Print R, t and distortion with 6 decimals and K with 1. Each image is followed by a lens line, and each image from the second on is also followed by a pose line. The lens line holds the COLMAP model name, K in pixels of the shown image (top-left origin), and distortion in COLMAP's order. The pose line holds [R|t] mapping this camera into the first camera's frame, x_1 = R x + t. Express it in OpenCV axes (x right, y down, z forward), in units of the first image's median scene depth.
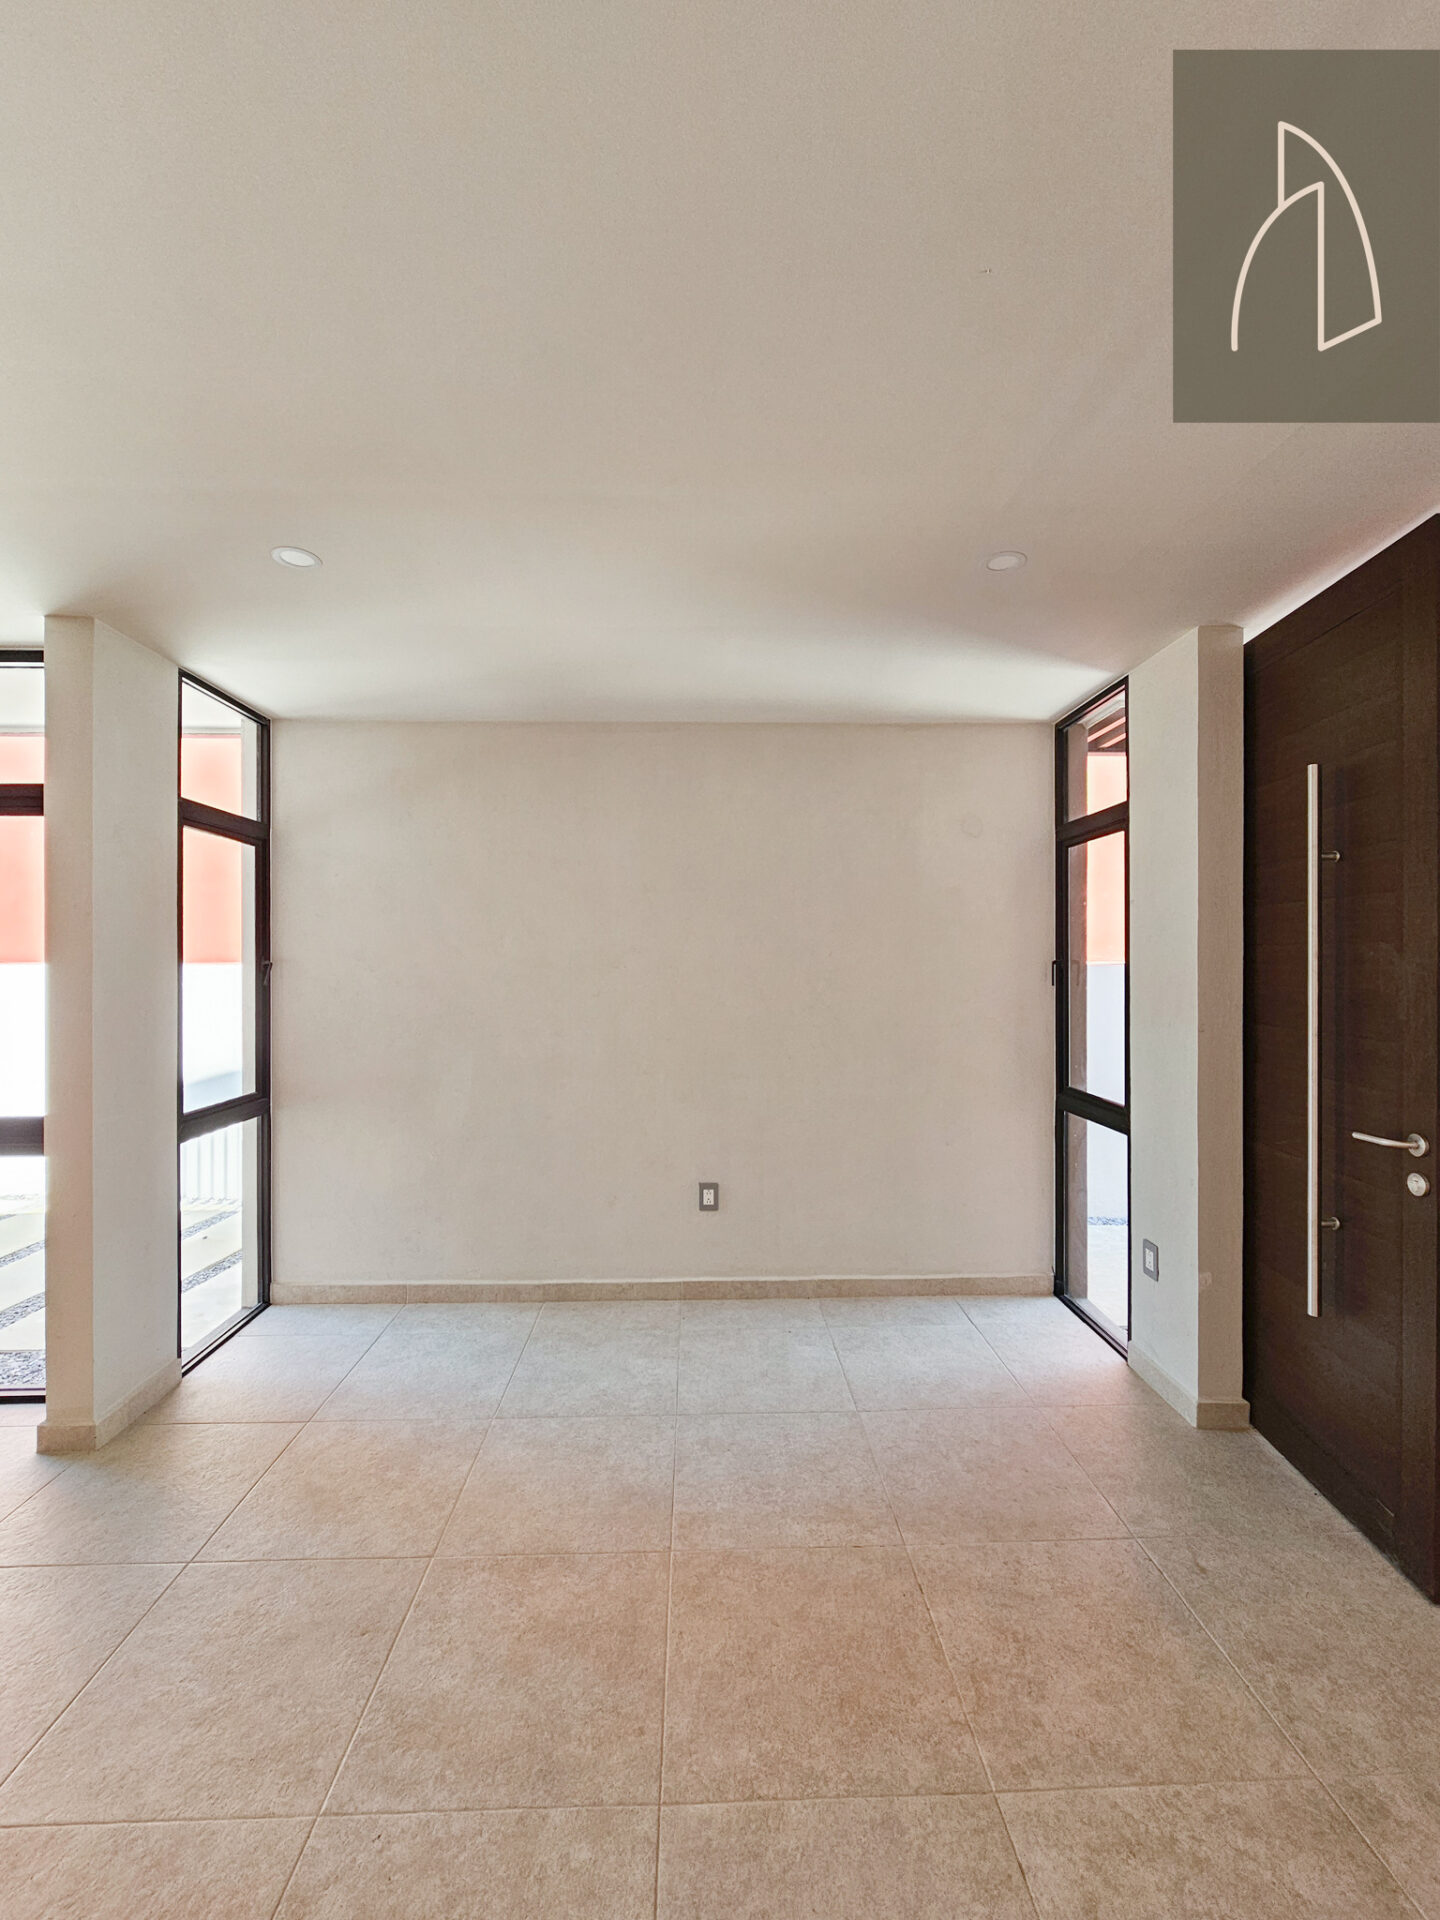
lens RADIAL K [[783.8, 0, 713.8], [0, 783.8, 955.3], [0, 0, 1]] dist [-0.001707, -0.000873]
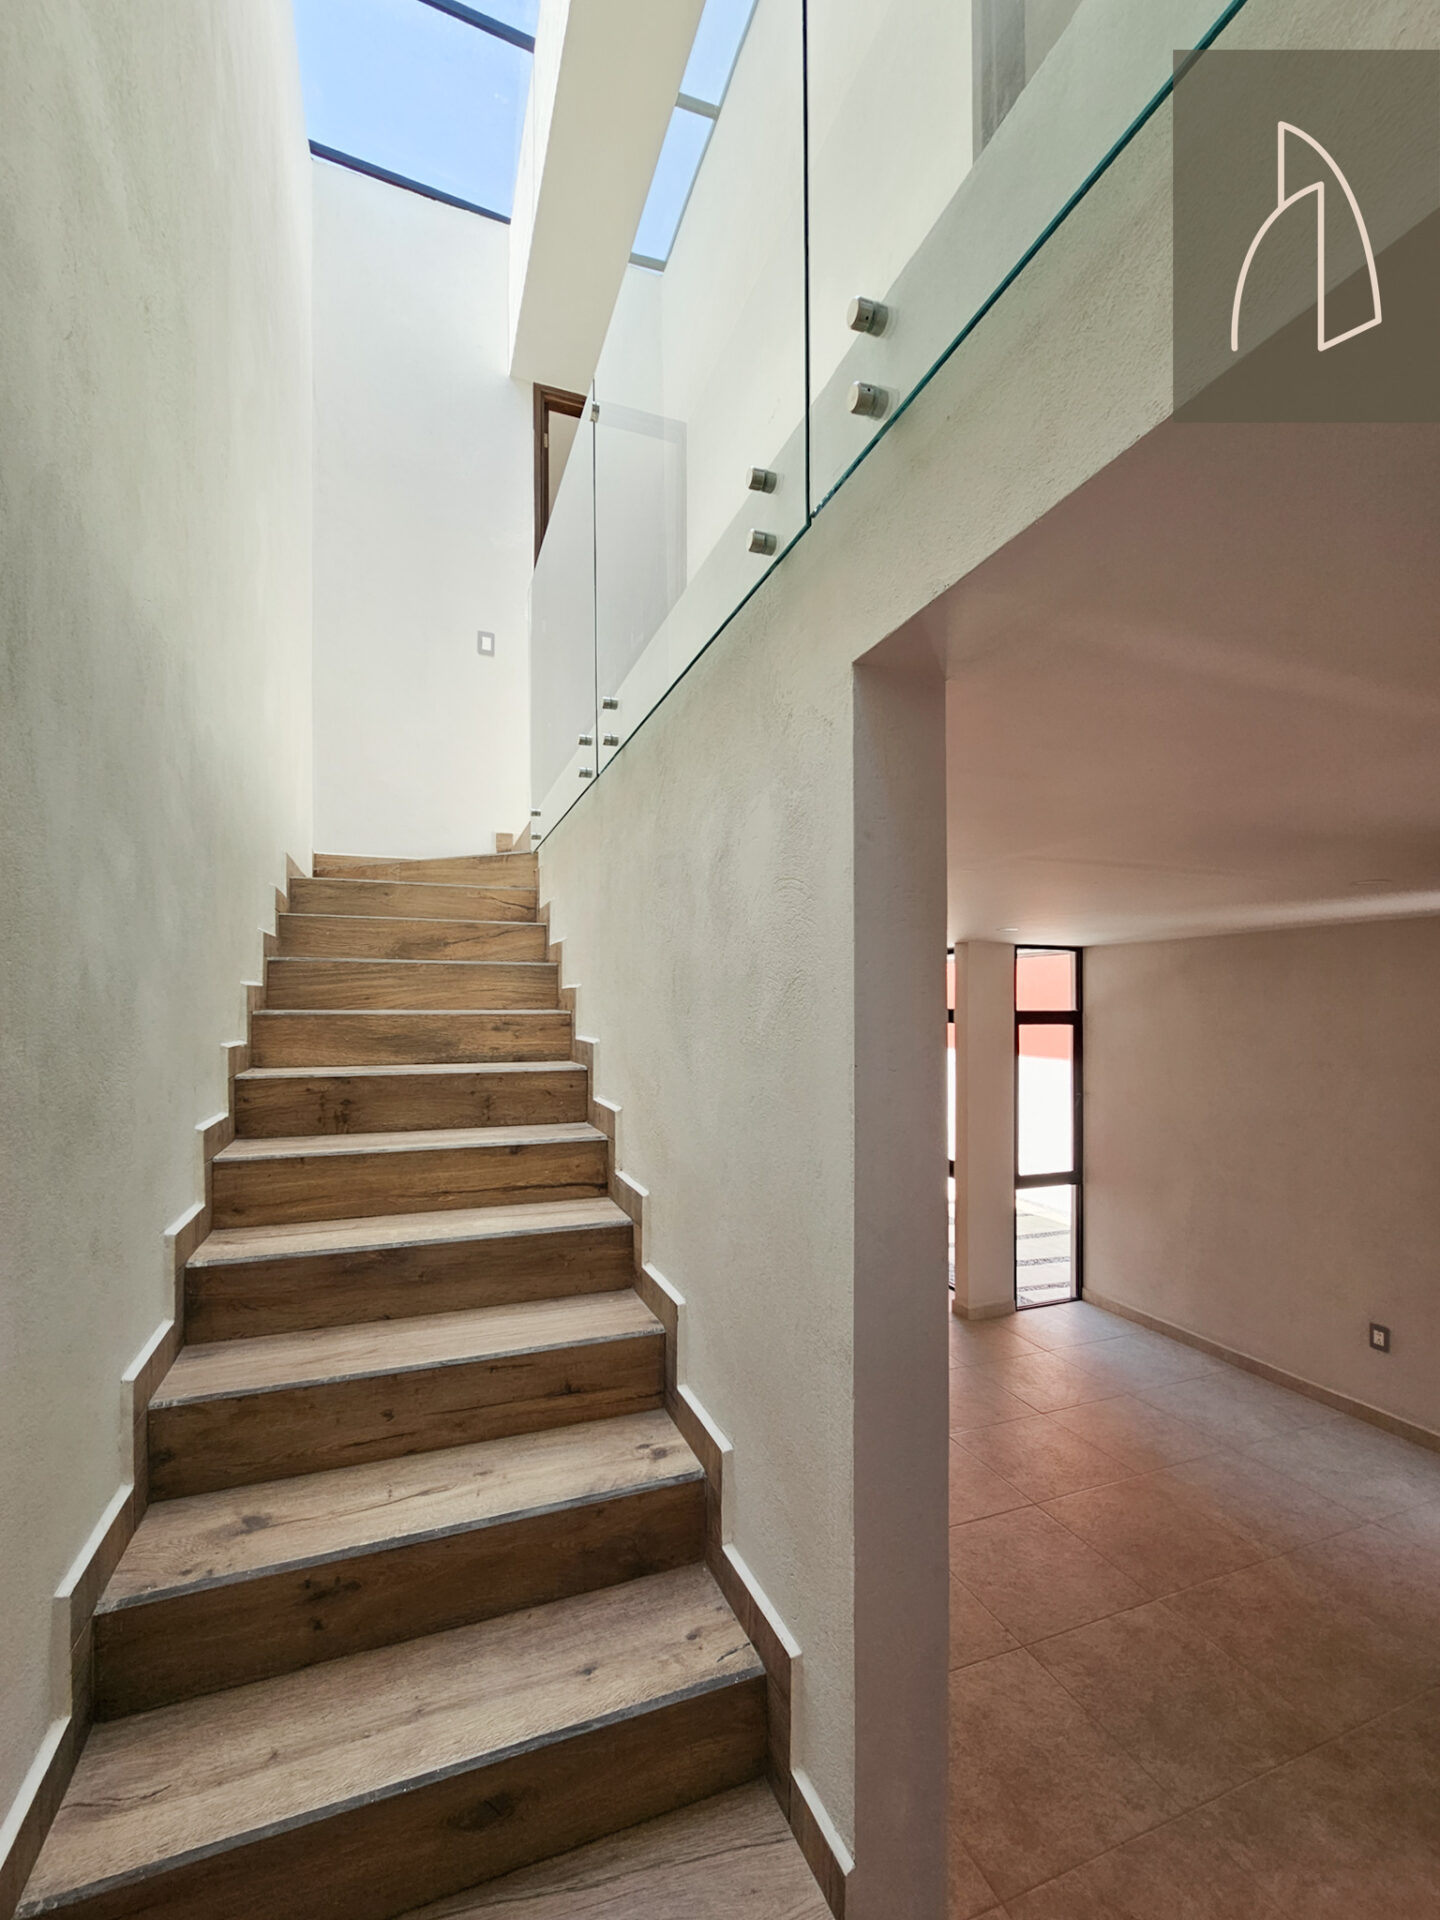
lens RADIAL K [[811.7, 0, 713.1], [0, 811.7, 1001.9], [0, 0, 1]] dist [0.000898, -0.000076]
pose [[0.328815, -0.006906, -0.944369, 0.892633], [0.008686, 0.999953, -0.004289, -0.206520], [0.944354, -0.006793, 0.328860, -0.337730]]
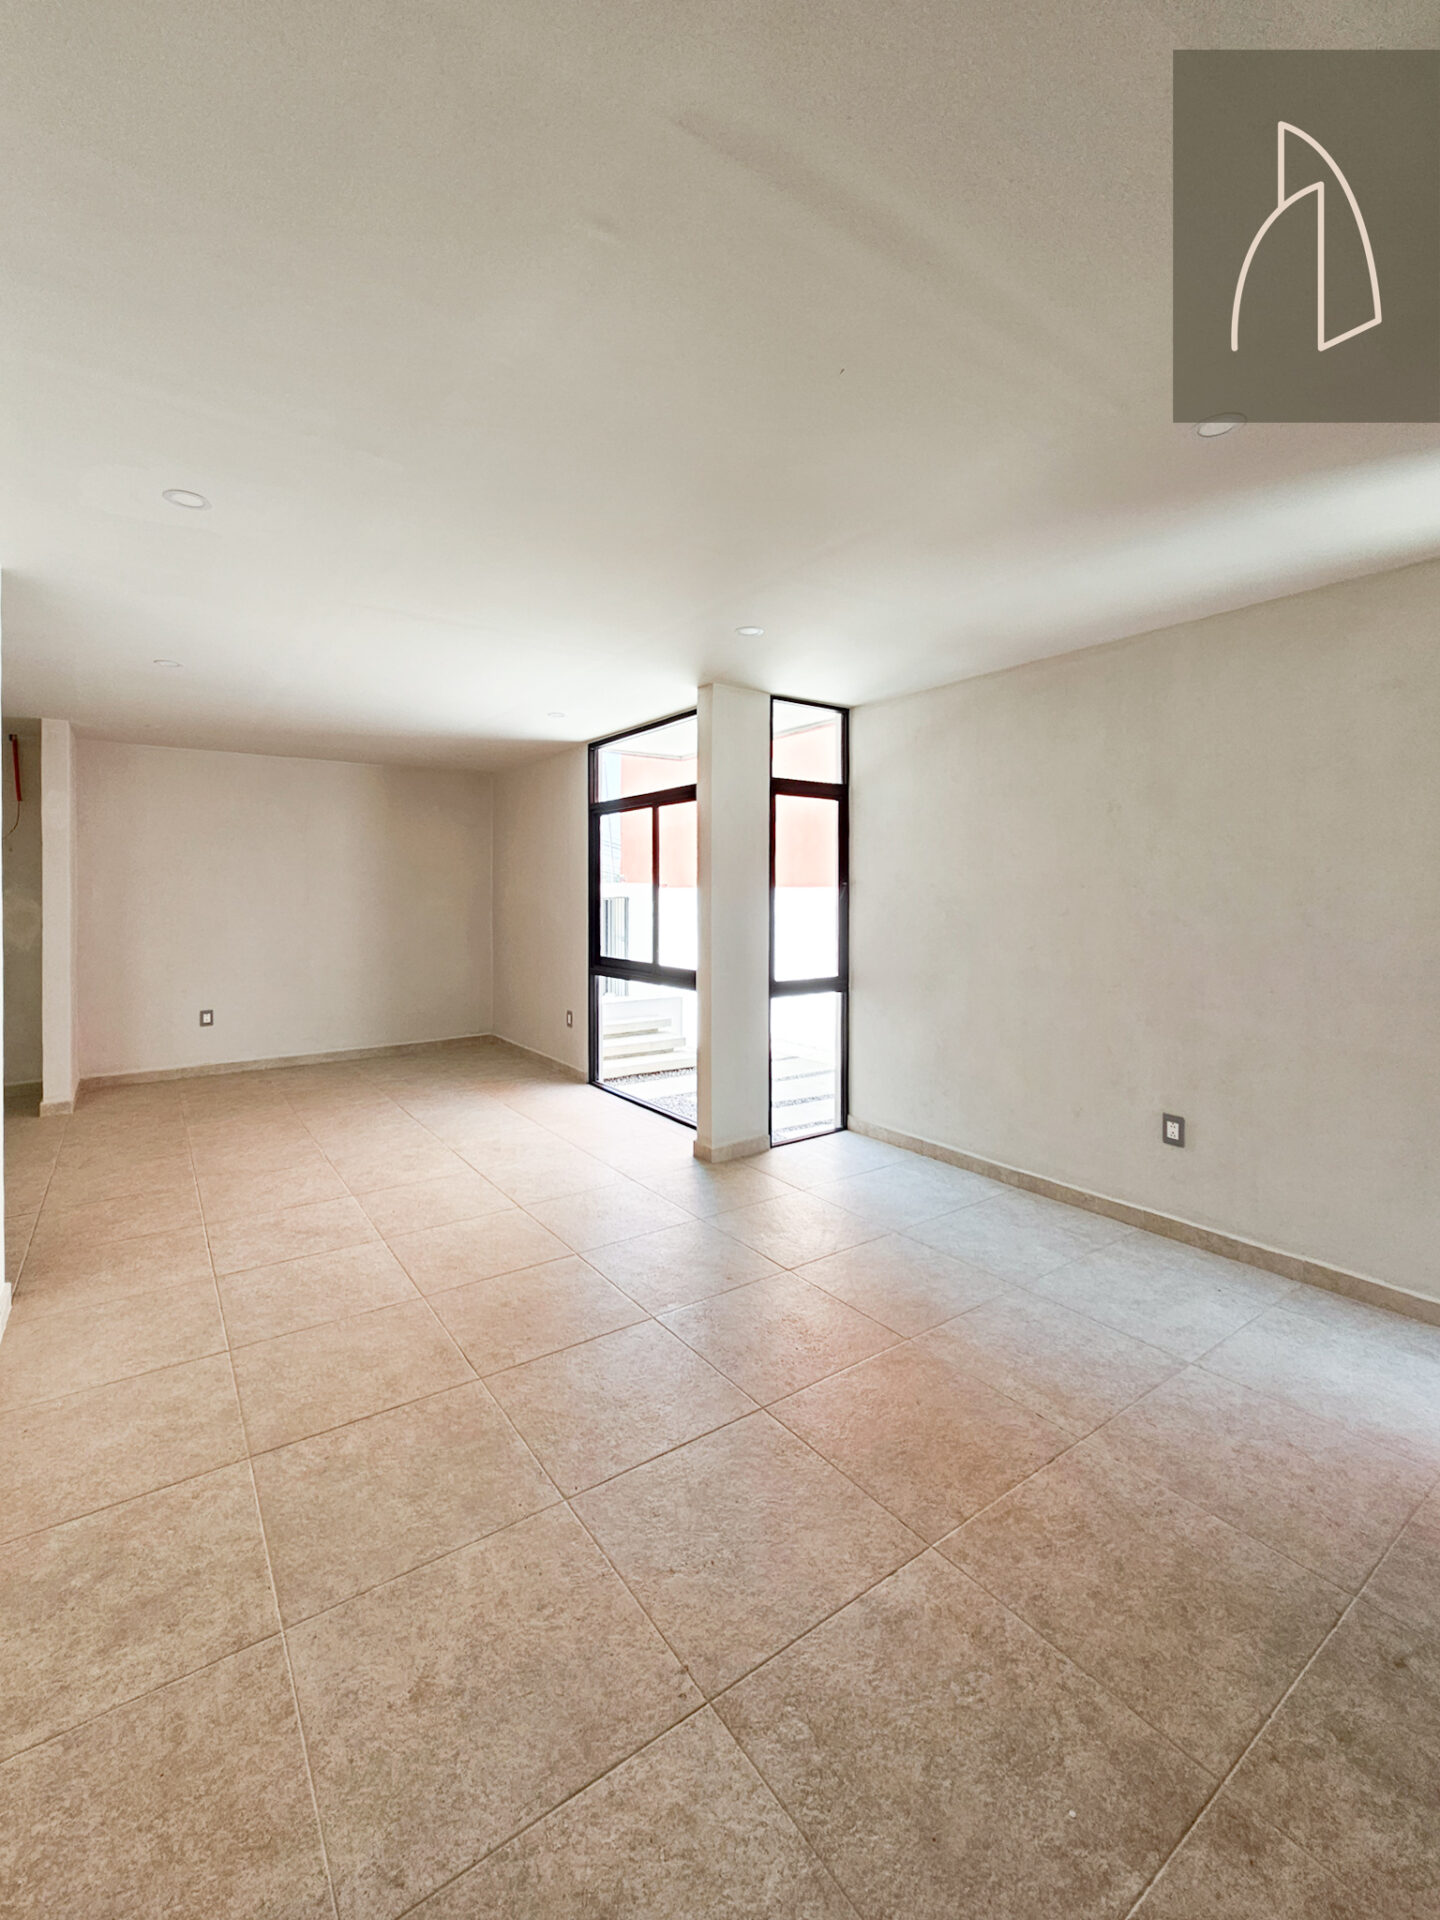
lens RADIAL K [[820.2, 0, 722.9], [0, 820.2, 884.3], [0, 0, 1]] dist [0.000991, 0.000076]
pose [[0.557356, -0.006533, -0.830248, 0.574680], [0.007479, 0.999968, -0.002848, 0.013476], [0.830240, -0.004622, 0.557387, 0.005038]]
